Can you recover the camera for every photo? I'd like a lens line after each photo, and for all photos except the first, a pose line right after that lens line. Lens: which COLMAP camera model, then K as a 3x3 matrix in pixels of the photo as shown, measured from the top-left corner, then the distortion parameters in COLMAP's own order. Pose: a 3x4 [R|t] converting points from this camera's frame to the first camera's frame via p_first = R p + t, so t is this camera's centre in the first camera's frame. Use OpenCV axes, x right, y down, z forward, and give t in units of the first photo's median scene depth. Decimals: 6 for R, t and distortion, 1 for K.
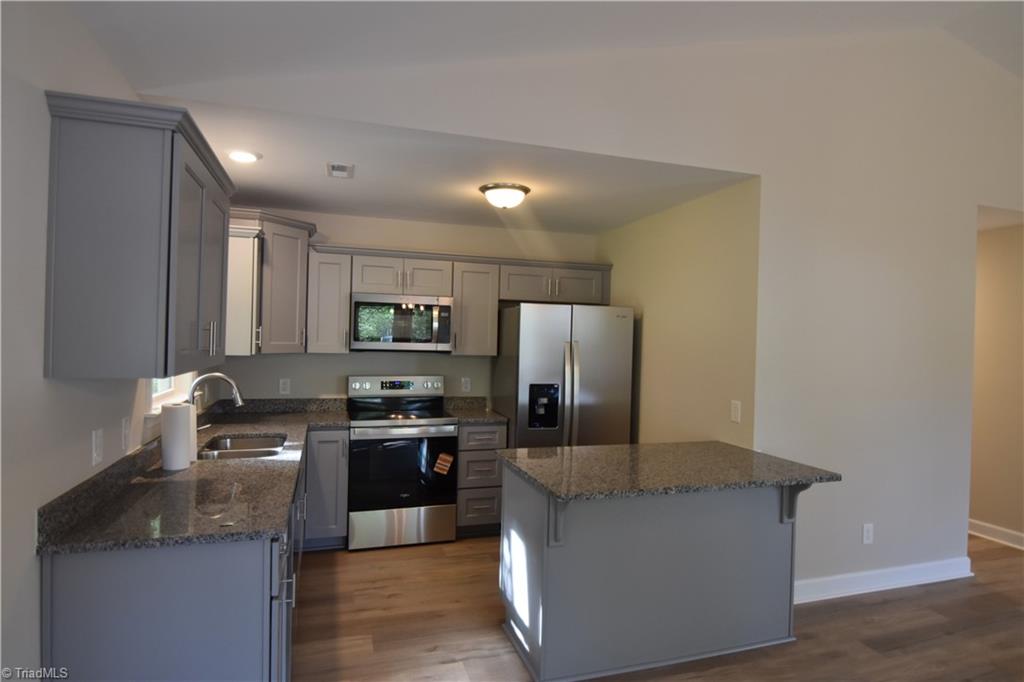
lens RADIAL K [[571.2, 0, 513.2], [0, 571.2, 340.8], [0, 0, 1]] dist [0.014660, -0.009851]
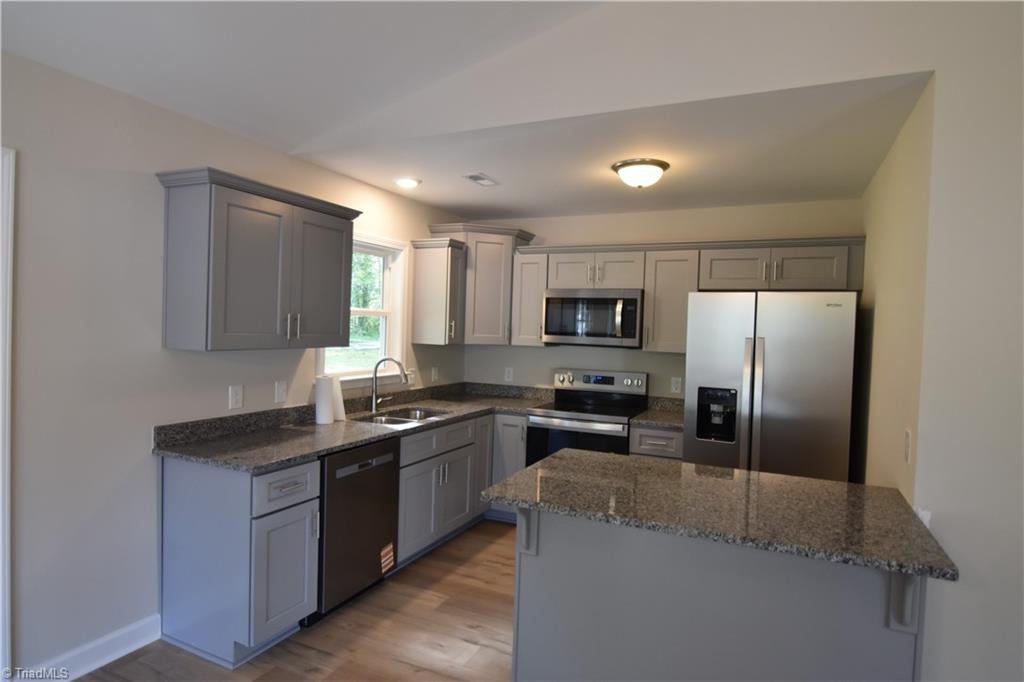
lens RADIAL K [[571.2, 0, 515.0], [0, 571.2, 341.0], [0, 0, 1]] dist [0.014660, -0.009851]
pose [[0.736785, 0.016853, -0.675917, 0.400043], [-0.017808, 0.999826, 0.005517, 0.007197], [0.675892, 0.007972, 0.736957, 0.182556]]
